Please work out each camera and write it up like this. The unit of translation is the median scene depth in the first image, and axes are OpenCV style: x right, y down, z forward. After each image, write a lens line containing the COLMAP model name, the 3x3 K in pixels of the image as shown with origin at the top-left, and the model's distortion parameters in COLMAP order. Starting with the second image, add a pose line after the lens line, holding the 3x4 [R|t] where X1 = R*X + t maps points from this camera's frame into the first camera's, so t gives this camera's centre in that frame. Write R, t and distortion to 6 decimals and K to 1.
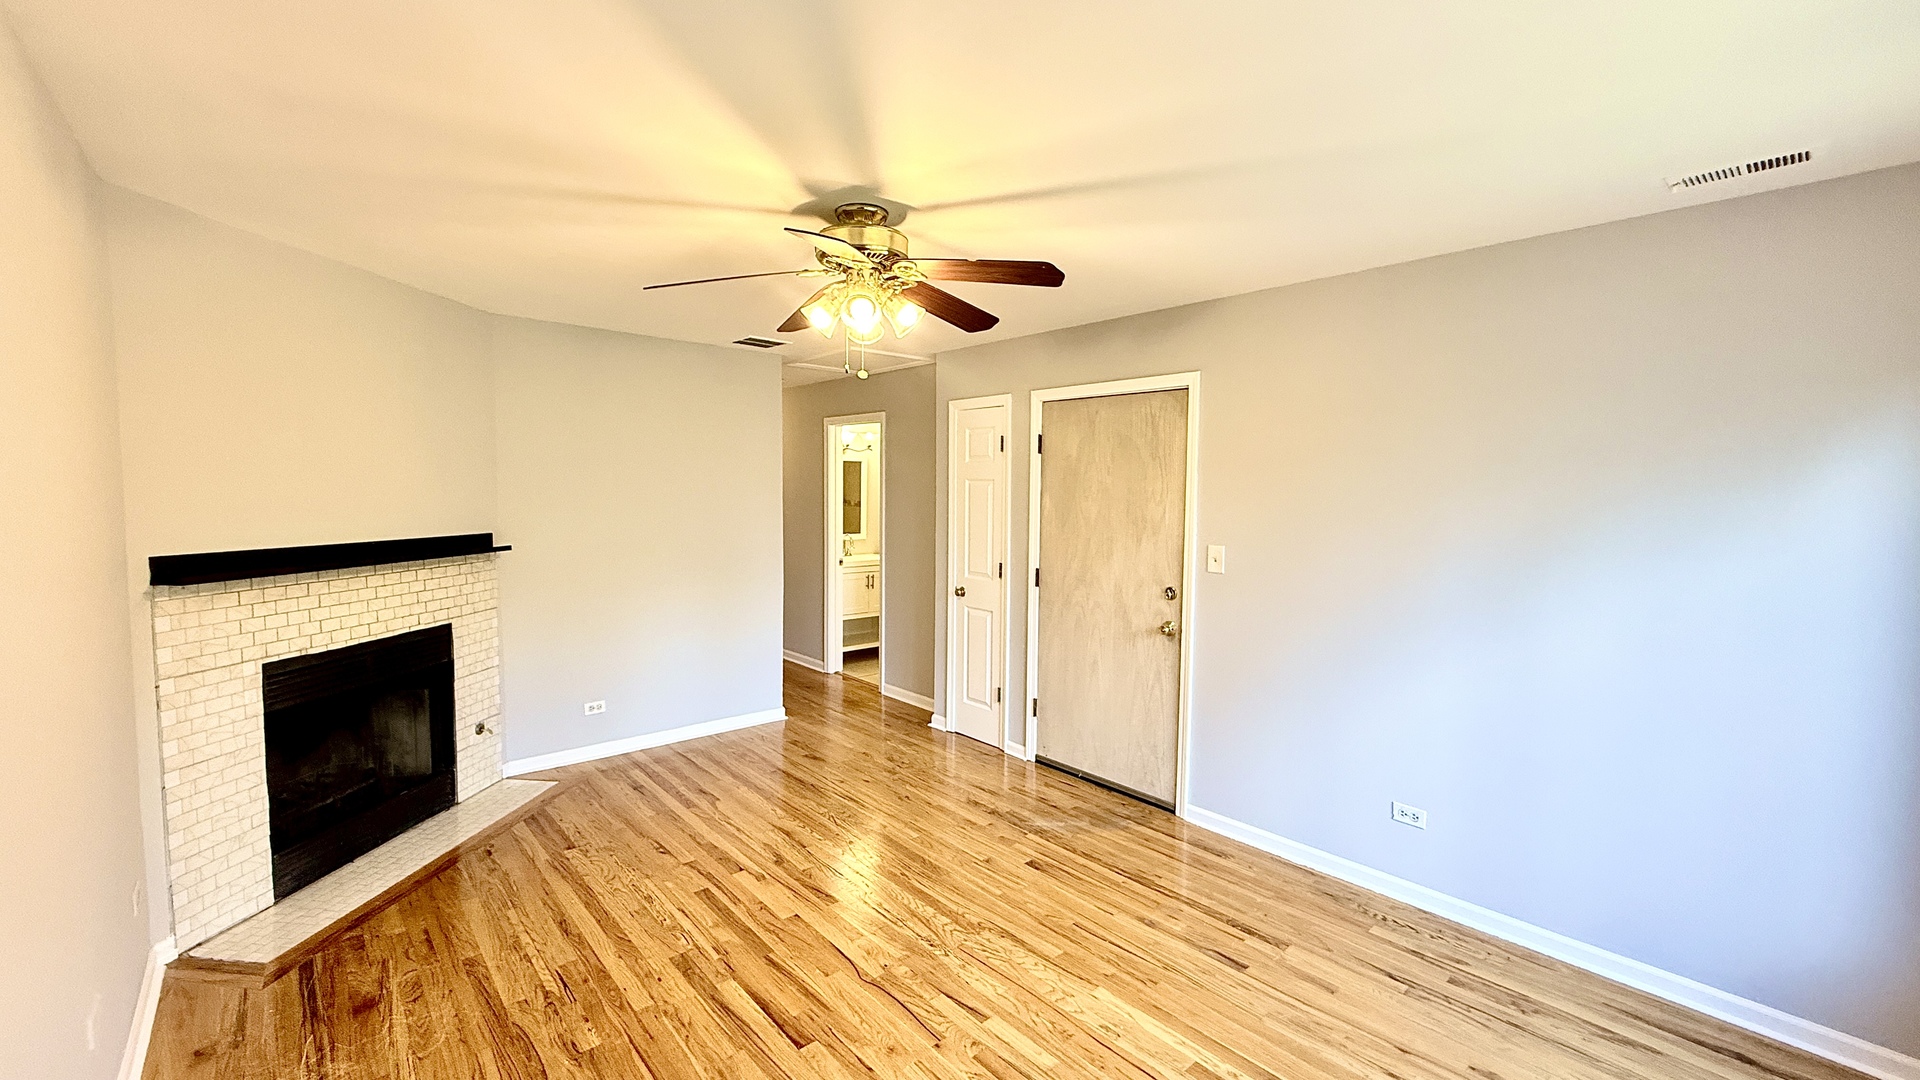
lens RADIAL K [[764.7, 0, 954.2], [0, 764.7, 535.2], [0, 0, 1]] dist [0.000230, 0.000647]
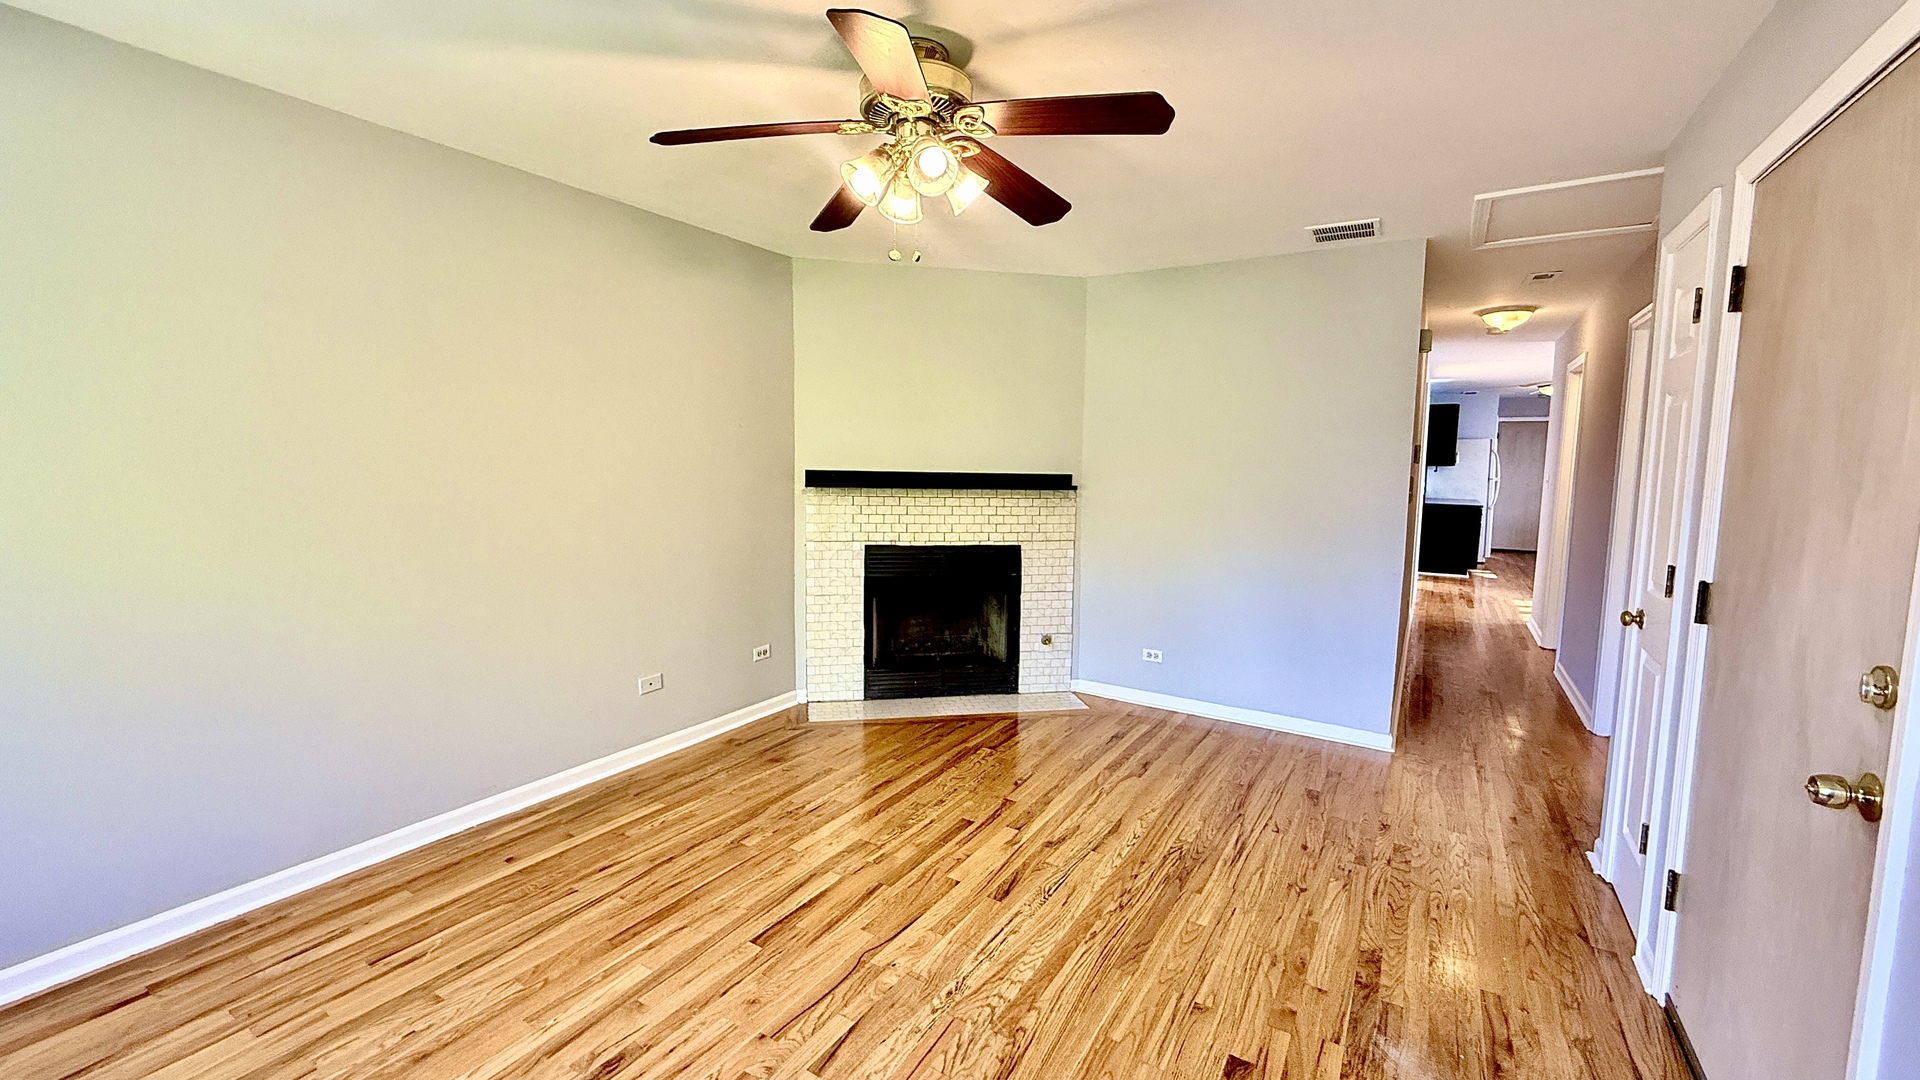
lens RADIAL K [[764.7, 0, 954.2], [0, 764.7, 535.2], [0, 0, 1]] dist [0.000230, 0.000647]
pose [[0.283738, 0.090593, -0.954613, 0.521811], [-0.069482, 0.994853, 0.073760, 0.018080], [0.956381, 0.045400, 0.288572, 0.601659]]
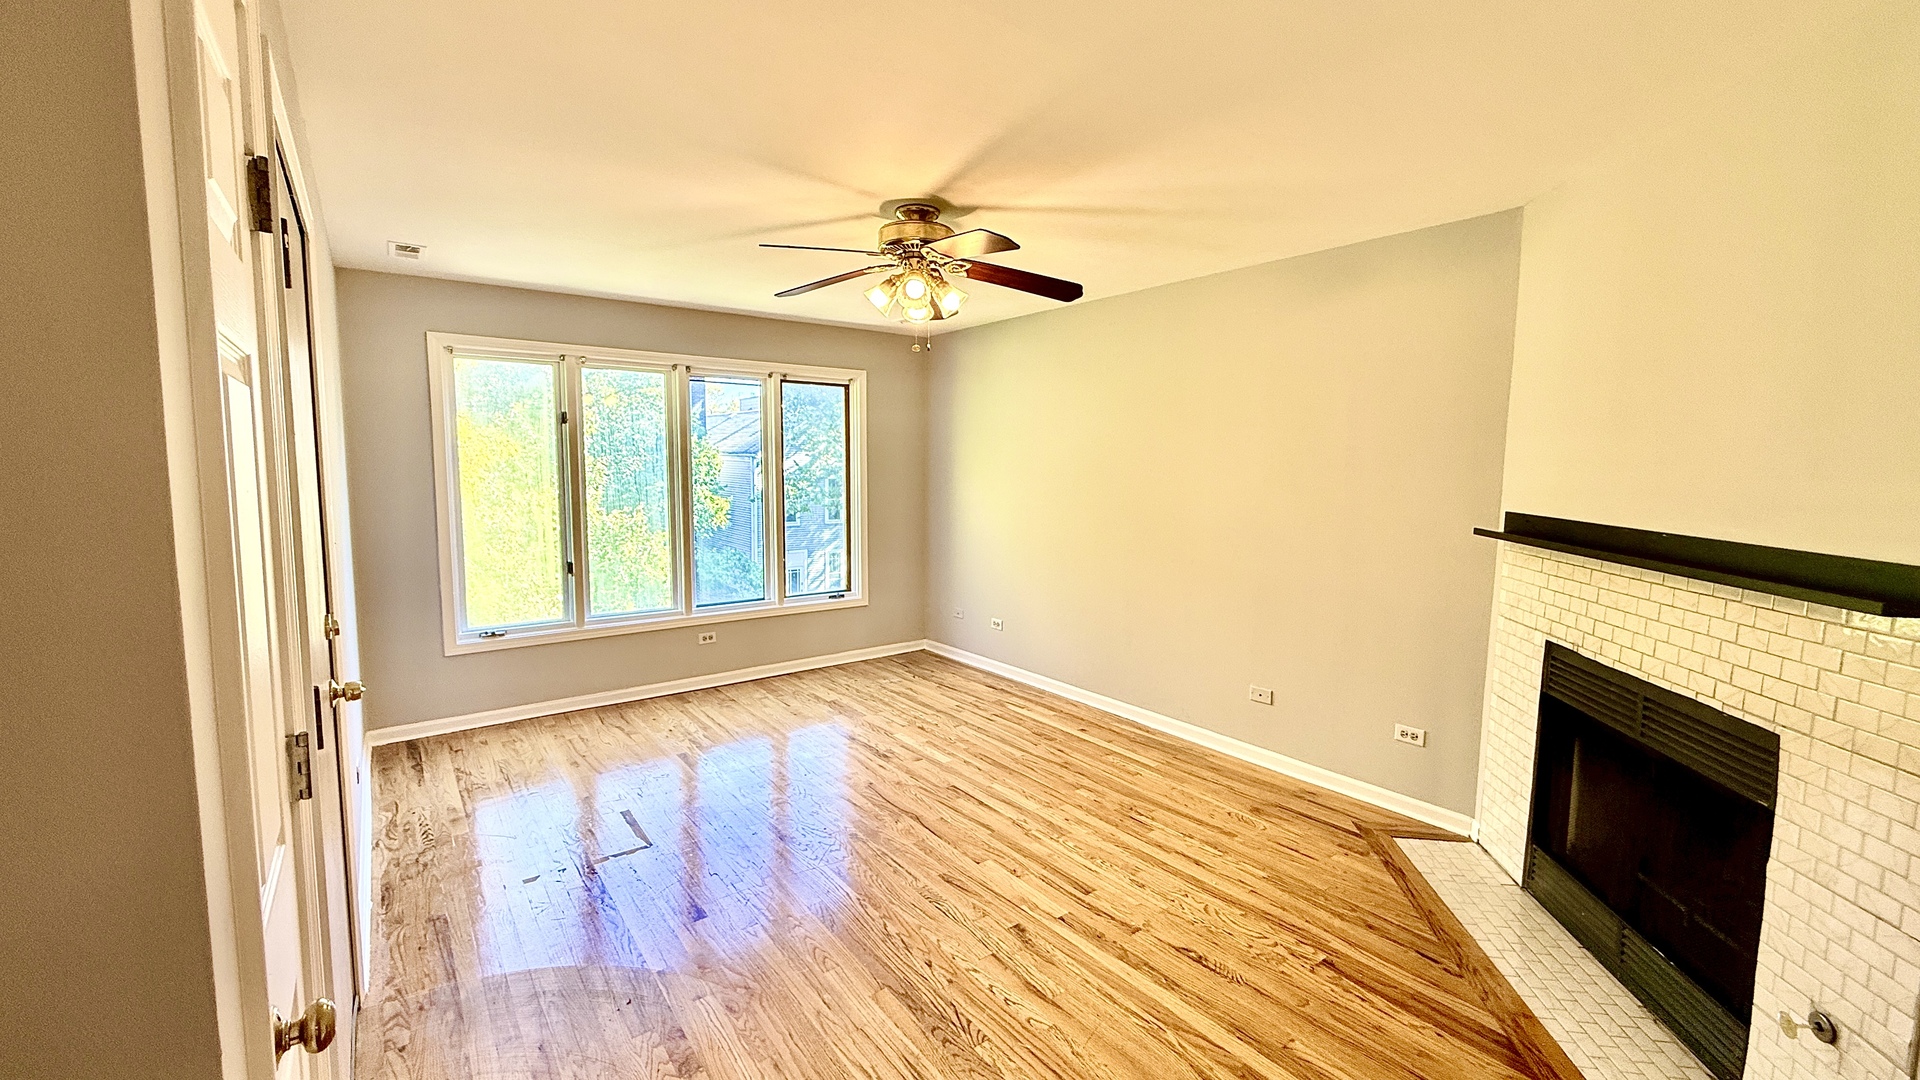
lens RADIAL K [[764.7, 0, 954.2], [0, 764.7, 535.2], [0, 0, 1]] dist [0.000230, 0.000647]
pose [[-0.996918, -0.024200, 0.074626, -0.202056], [-0.012093, 0.987267, 0.158609, -0.082839], [-0.077514, 0.157218, -0.984517, 1.633486]]
